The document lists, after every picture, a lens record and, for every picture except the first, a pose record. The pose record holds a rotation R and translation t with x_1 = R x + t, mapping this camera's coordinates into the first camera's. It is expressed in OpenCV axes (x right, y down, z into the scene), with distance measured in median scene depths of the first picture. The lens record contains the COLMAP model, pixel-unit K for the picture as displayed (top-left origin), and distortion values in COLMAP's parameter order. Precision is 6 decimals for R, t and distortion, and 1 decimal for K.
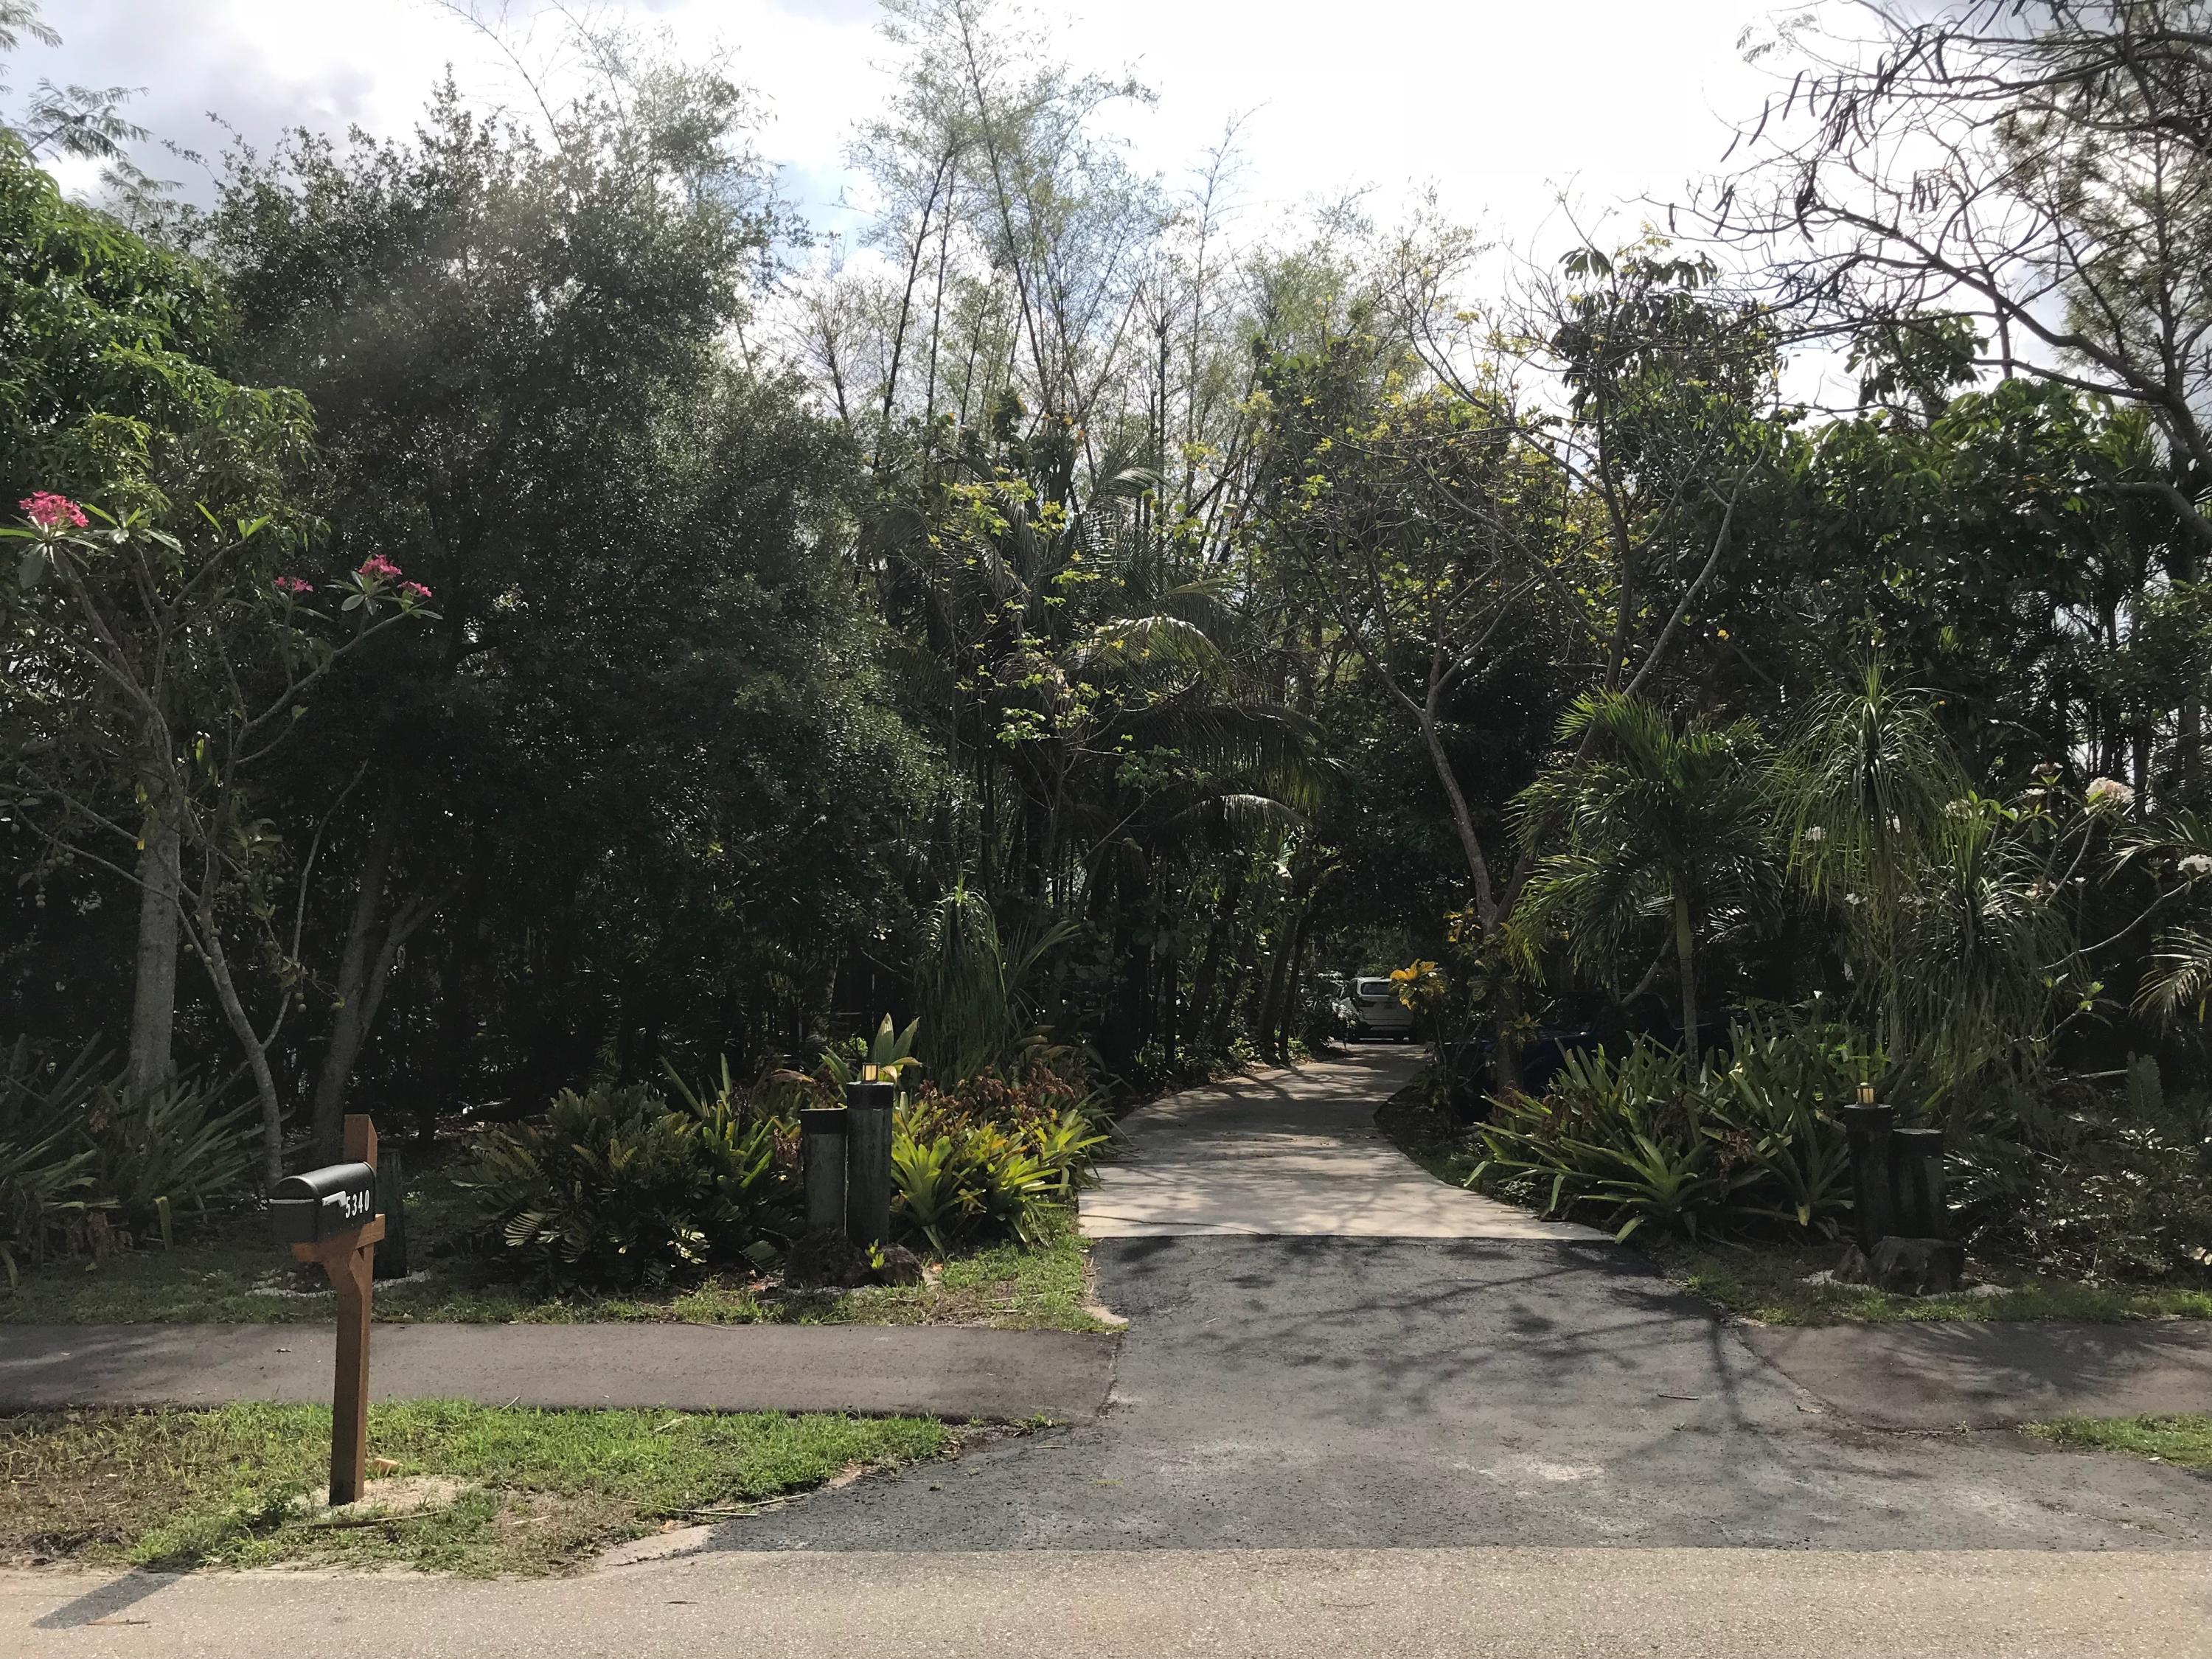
lens RADIAL K [[1845.1, 0, 1104.7], [0, 1845.1, 825.1], [0, 0, 1]] dist [0.002926, -0.002355]
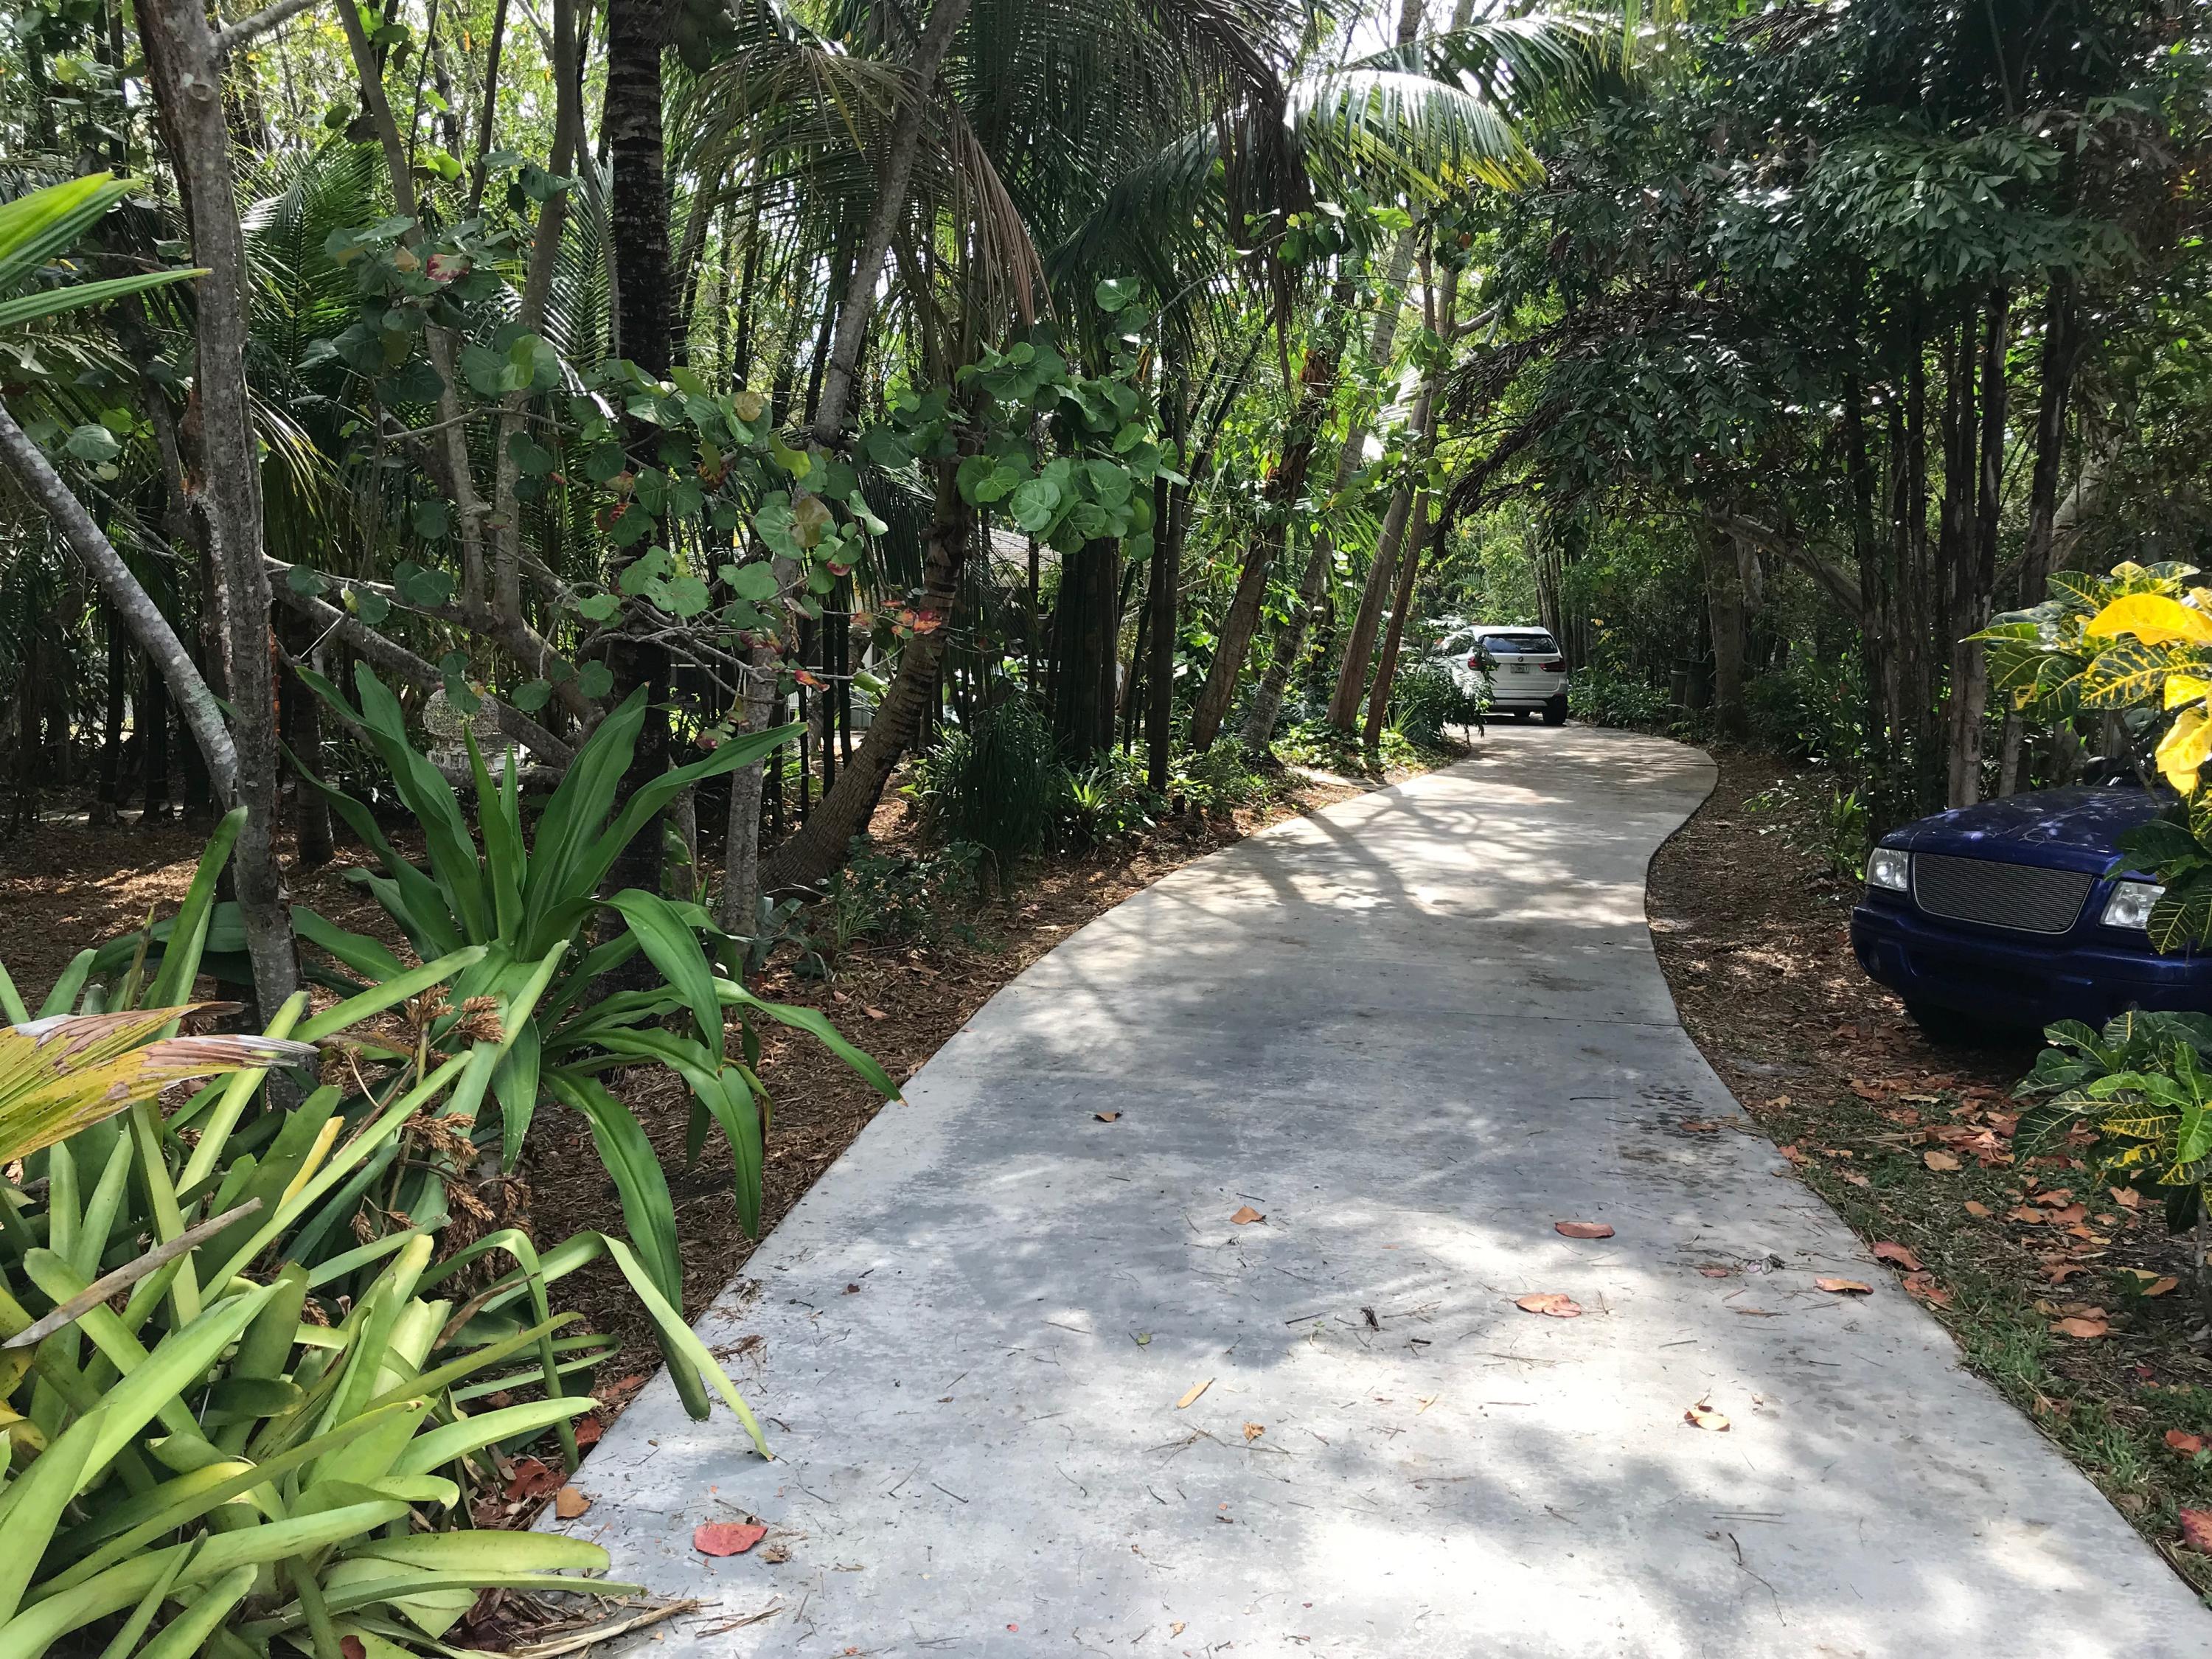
lens RADIAL K [[1845.1, 0, 1099.4], [0, 1845.1, 830.0], [0, 0, 1]] dist [0.002926, -0.002355]
pose [[0.999294, 0.023913, -0.028981, 0.030803], [-0.017769, 0.980394, 0.196246, 0.036954], [0.033105, -0.195592, 0.980126, 0.455771]]
